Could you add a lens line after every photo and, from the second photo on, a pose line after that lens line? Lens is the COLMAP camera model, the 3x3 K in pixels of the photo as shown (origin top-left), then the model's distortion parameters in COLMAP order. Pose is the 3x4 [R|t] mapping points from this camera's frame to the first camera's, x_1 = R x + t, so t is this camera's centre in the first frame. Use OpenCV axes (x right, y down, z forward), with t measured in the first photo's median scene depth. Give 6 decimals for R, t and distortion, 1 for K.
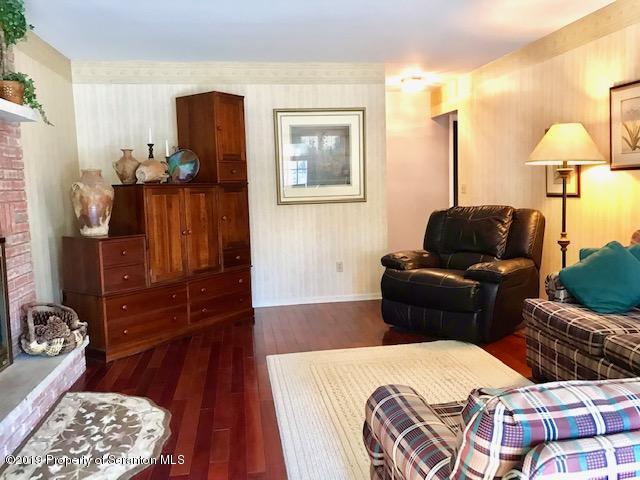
lens RADIAL K [[524.7, 0, 320.0], [0, 524.7, 240.0], [0, 0, 1]] dist [0.004180, 0.000267]
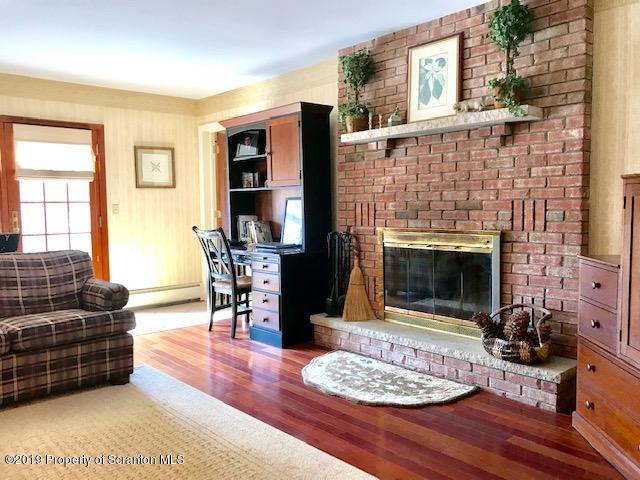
lens RADIAL K [[524.7, 0, 320.0], [0, 524.7, 240.0], [0, 0, 1]] dist [0.004180, 0.000267]
pose [[-0.837506, 0.069658, -0.541970, 0.348885], [-0.026105, 0.985608, 0.167017, -0.176591], [0.545804, 0.154026, -0.823634, 1.858959]]
